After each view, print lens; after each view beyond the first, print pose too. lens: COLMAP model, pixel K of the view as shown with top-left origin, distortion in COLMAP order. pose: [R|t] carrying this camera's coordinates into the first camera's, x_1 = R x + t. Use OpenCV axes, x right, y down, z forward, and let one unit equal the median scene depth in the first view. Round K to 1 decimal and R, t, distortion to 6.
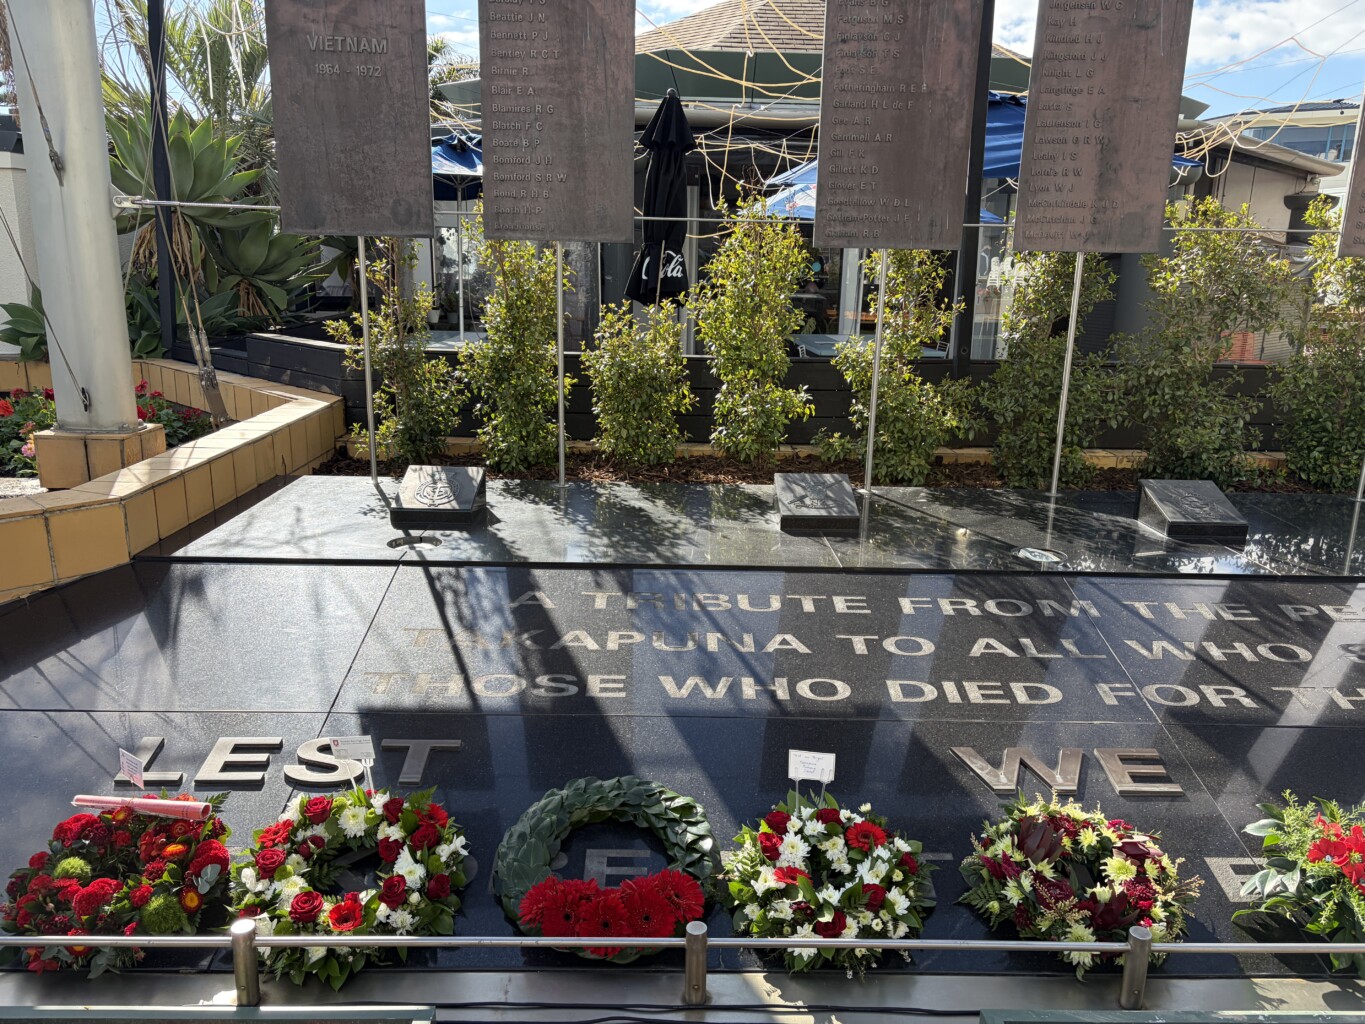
lens RADIAL K [[1039.9, 0, 682.5], [0, 1039.9, 512.0], [0, 0, 1]] dist [0.019985, -0.004870]
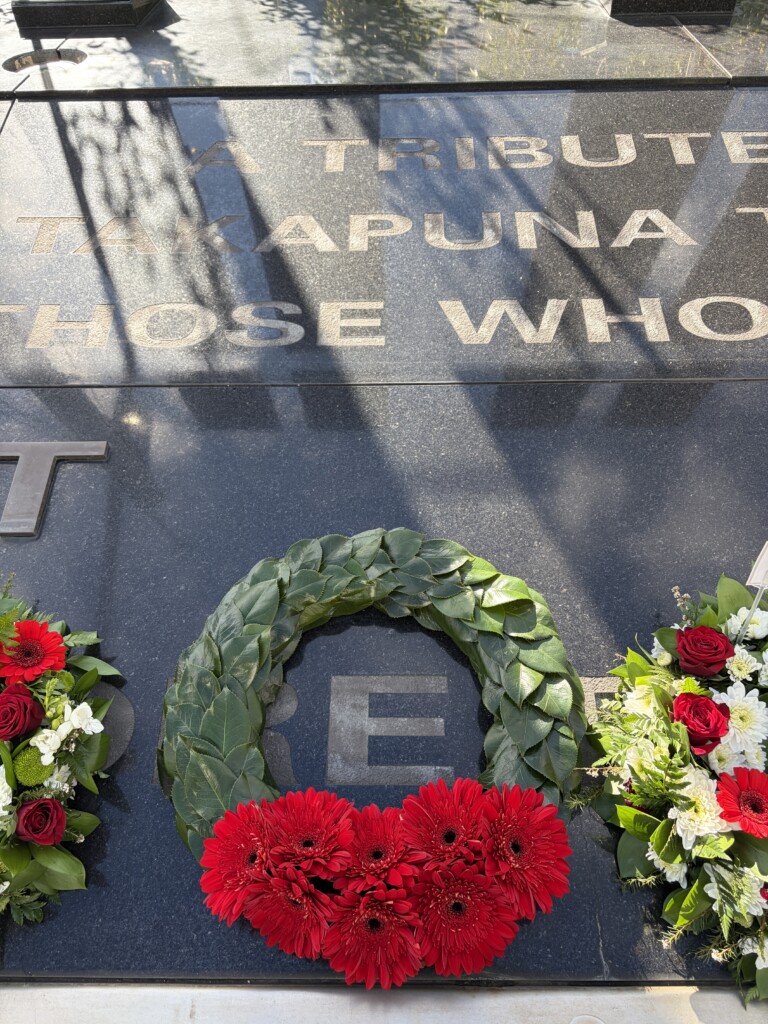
lens RADIAL K [[780.1, 0, 384.0], [0, 780.1, 512.0], [0, 0, 1]] dist [0.019985, -0.004870]
pose [[0.998849, -0.014465, -0.045737, -0.033906], [0.036123, 0.854165, 0.518745, 0.028013], [0.031563, -0.519800, 0.853704, 0.533059]]
